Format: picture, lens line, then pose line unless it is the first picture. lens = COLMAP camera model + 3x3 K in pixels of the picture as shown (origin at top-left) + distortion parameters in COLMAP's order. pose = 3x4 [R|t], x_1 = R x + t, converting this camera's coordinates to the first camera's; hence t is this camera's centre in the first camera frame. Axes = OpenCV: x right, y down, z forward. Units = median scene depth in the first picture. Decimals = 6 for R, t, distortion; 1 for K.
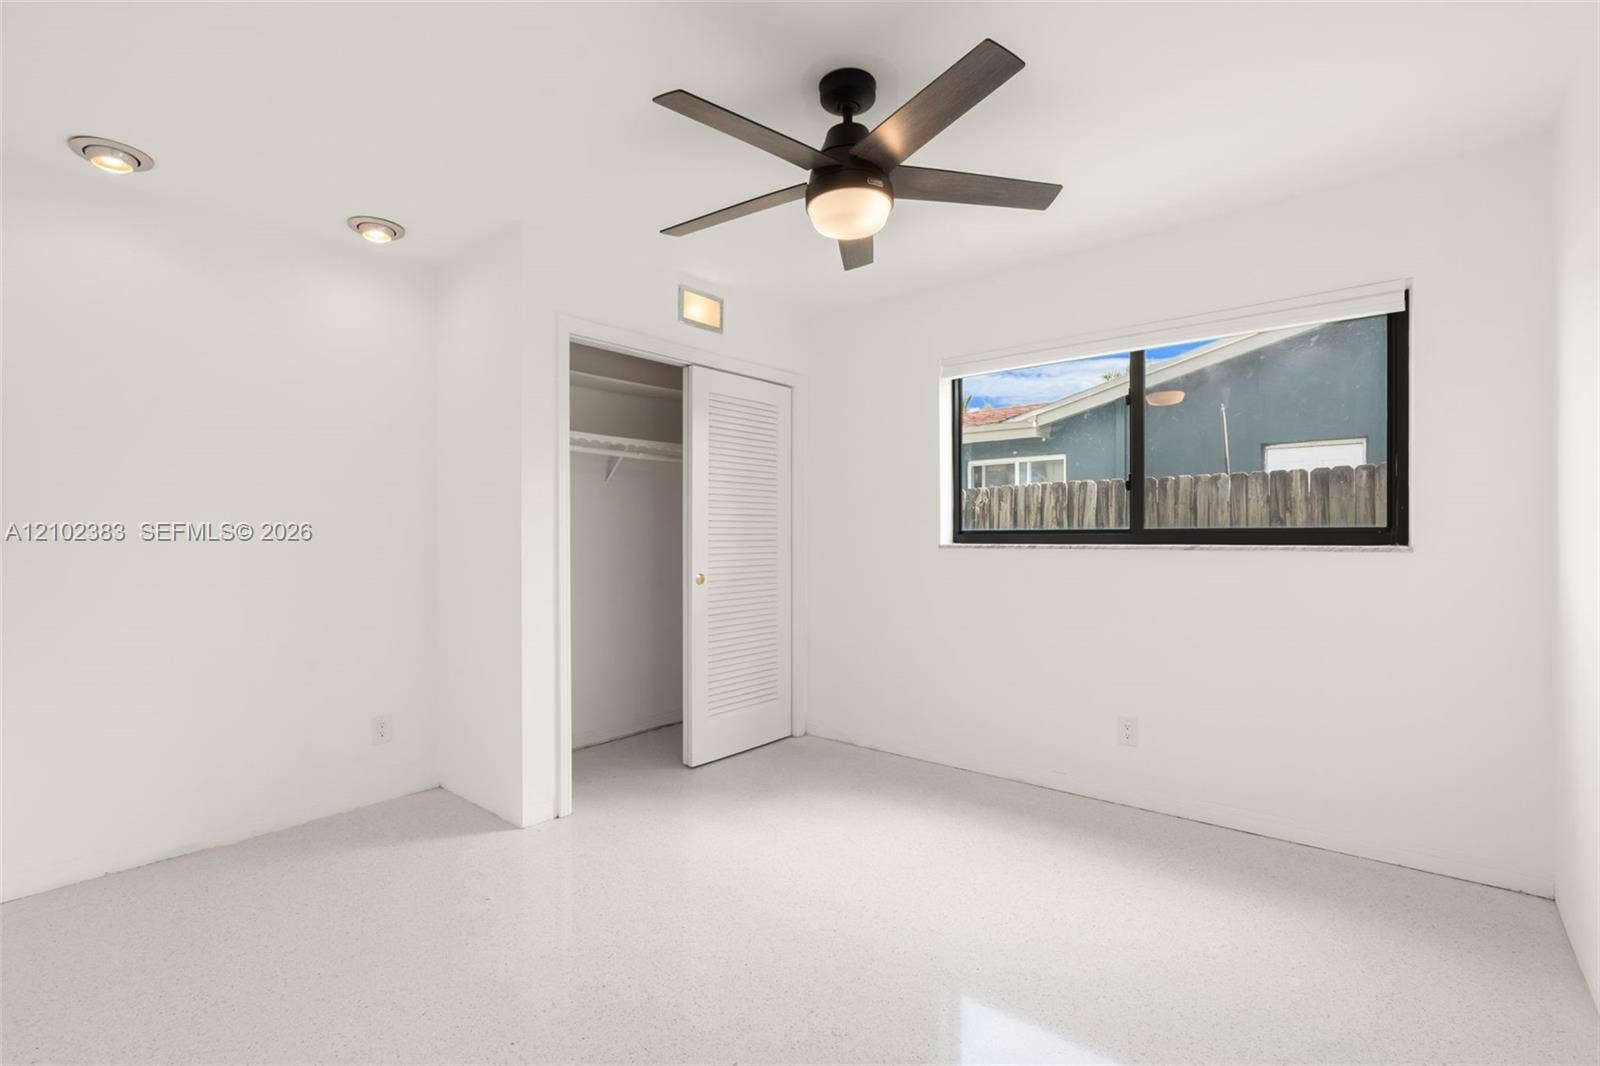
lens RADIAL K [[727.2, 0, 797.9], [0, 727.2, 530.5], [0, 0, 1]] dist [-0.000905, 0.000132]
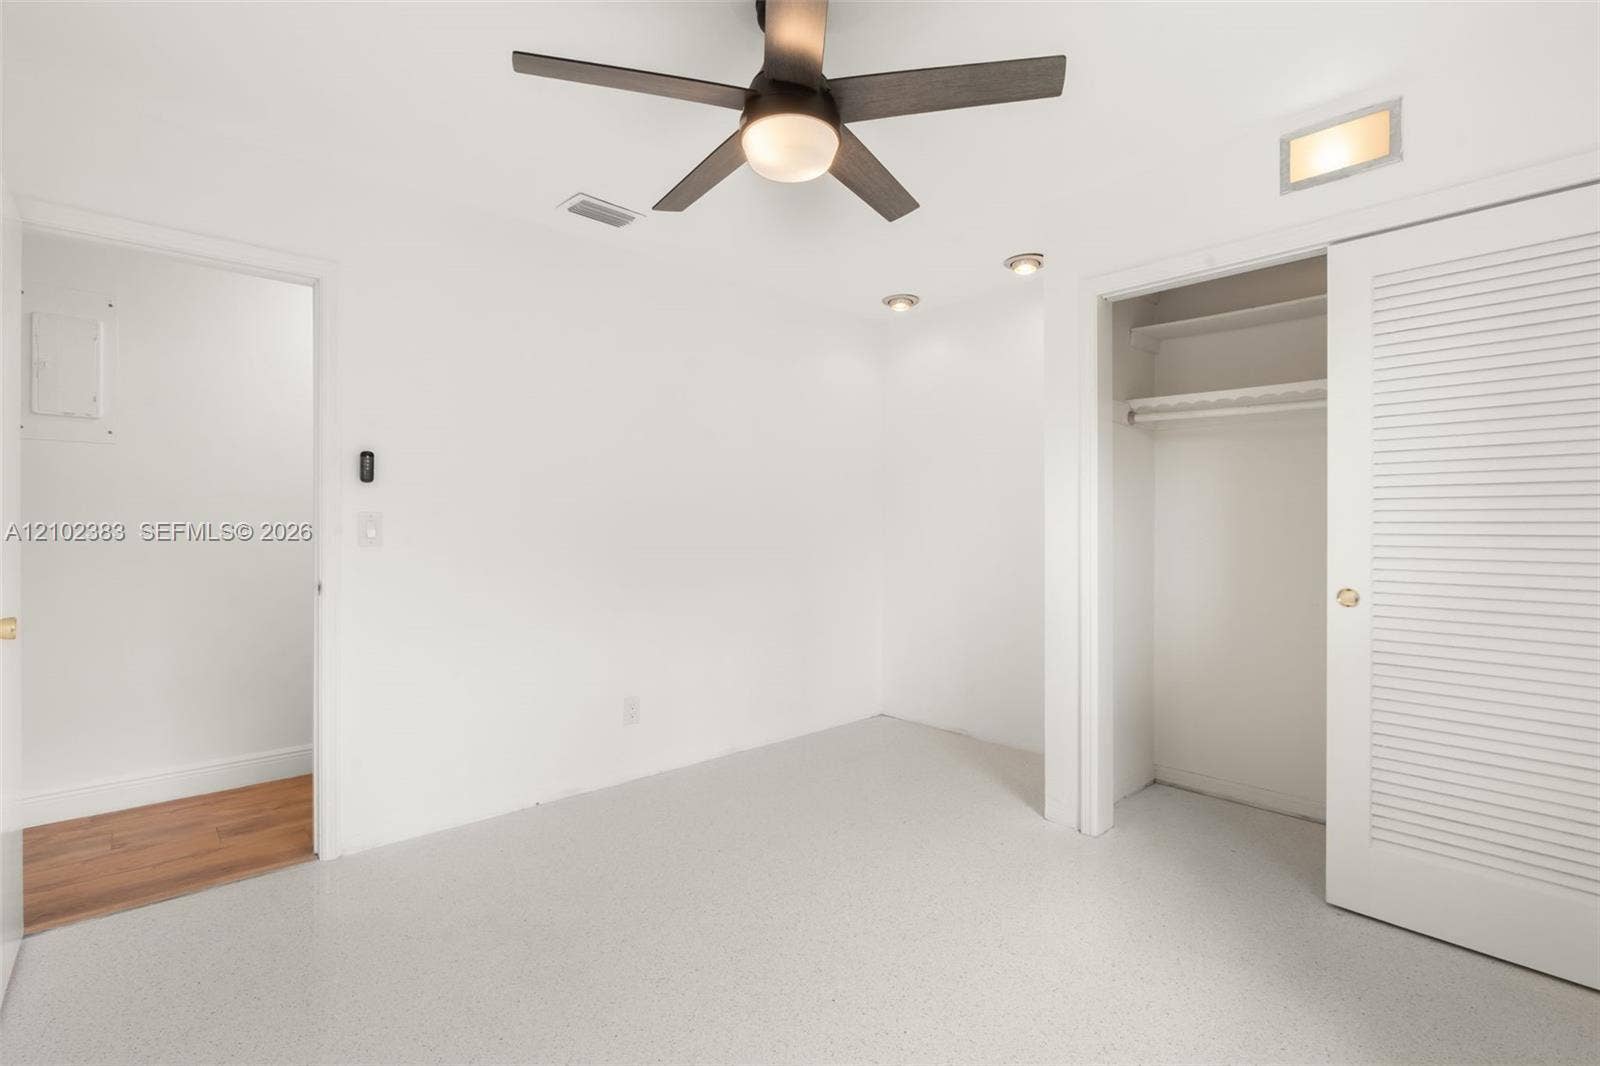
lens RADIAL K [[727.2, 0, 797.6], [0, 727.2, 525.6], [0, 0, 1]] dist [-0.000905, 0.000132]
pose [[-0.129365, 0.003725, -0.991590, 0.517930], [0.000763, 0.999993, 0.003658, 0.005176], [0.991597, -0.000284, -0.129367, 0.632537]]
